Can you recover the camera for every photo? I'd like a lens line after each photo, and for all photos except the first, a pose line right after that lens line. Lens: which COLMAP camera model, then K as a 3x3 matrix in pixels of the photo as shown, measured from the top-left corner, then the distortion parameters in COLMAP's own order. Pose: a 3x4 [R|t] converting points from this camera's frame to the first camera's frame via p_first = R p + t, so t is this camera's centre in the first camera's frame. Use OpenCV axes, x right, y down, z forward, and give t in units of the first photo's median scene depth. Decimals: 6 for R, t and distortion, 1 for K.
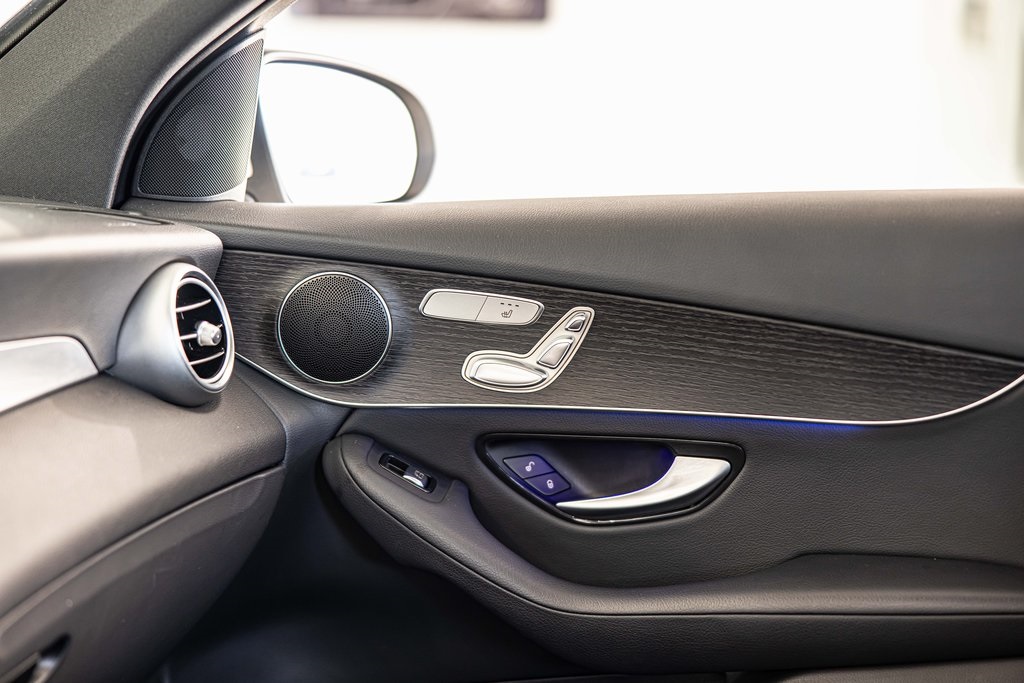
lens RADIAL K [[1820.9, 0, 512.0], [0, 1820.9, 341.5], [0, 0, 1]] dist [-0.006868, -0.003393]
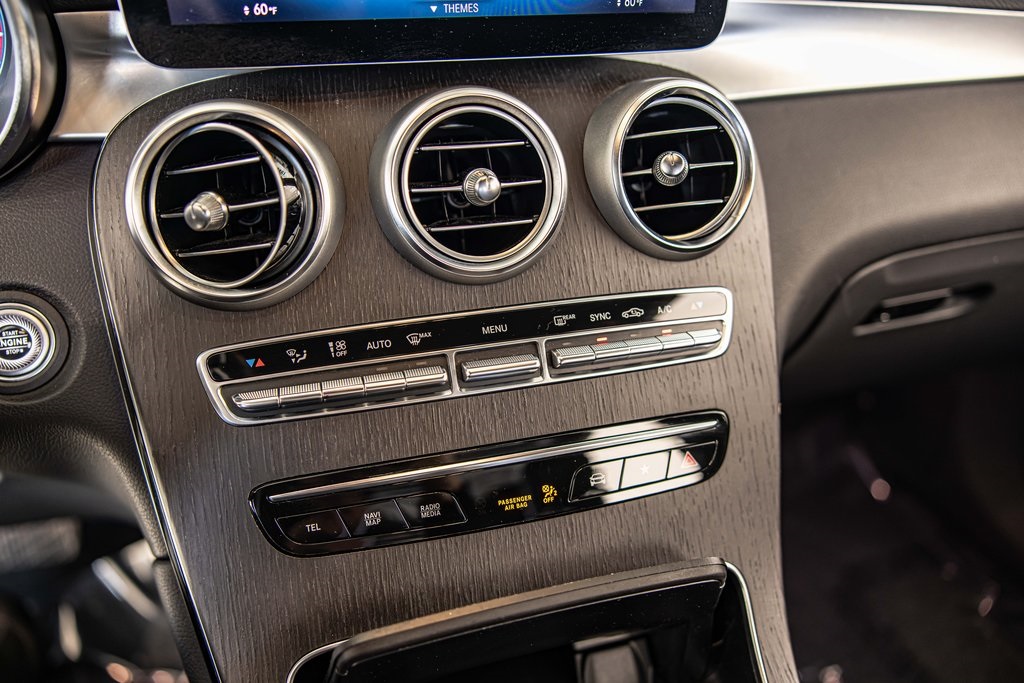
lens RADIAL K [[765.5, 0, 512.0], [0, 765.5, 341.5], [0, 0, 1]] dist [-0.007522, -0.003851]
pose [[0.491880, 0.422514, -0.761273, -0.006767], [-0.138730, 0.901223, 0.410550, 0.028321], [0.859539, -0.096330, 0.501909, 0.389209]]
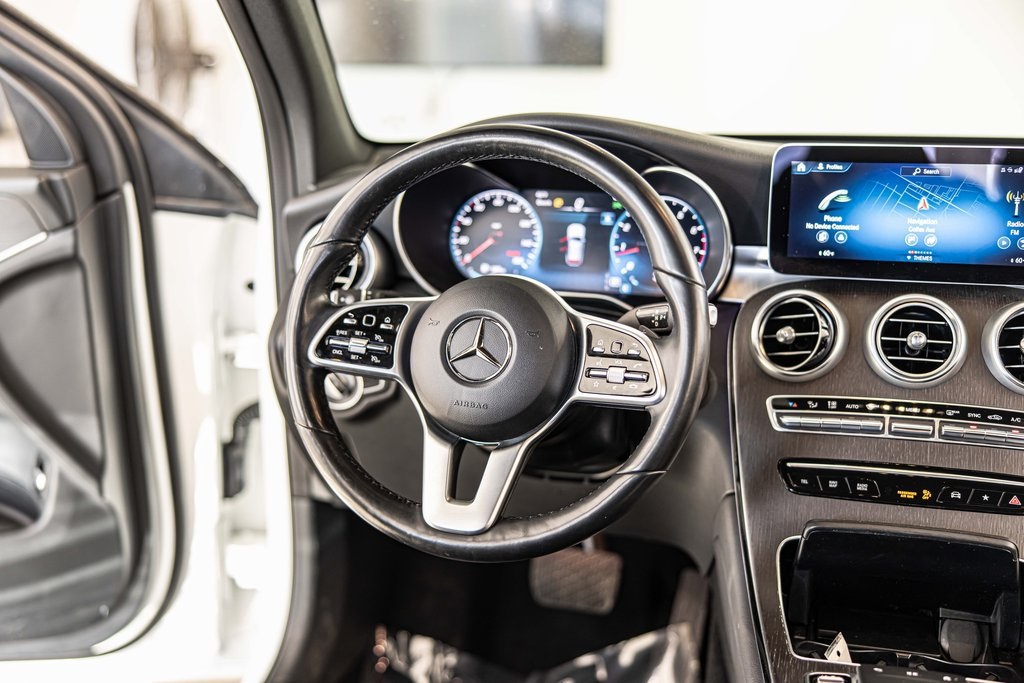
lens RADIAL K [[1177.6, 0, 512.0], [0, 1177.6, 341.5], [0, 0, 1]] dist [-0.004150, 0.004339]
pose [[-0.038585, 0.208765, -0.977204, 0.568224], [-0.154719, 0.964891, 0.212243, -0.038923], [0.987205, 0.159382, -0.004930, 0.244787]]
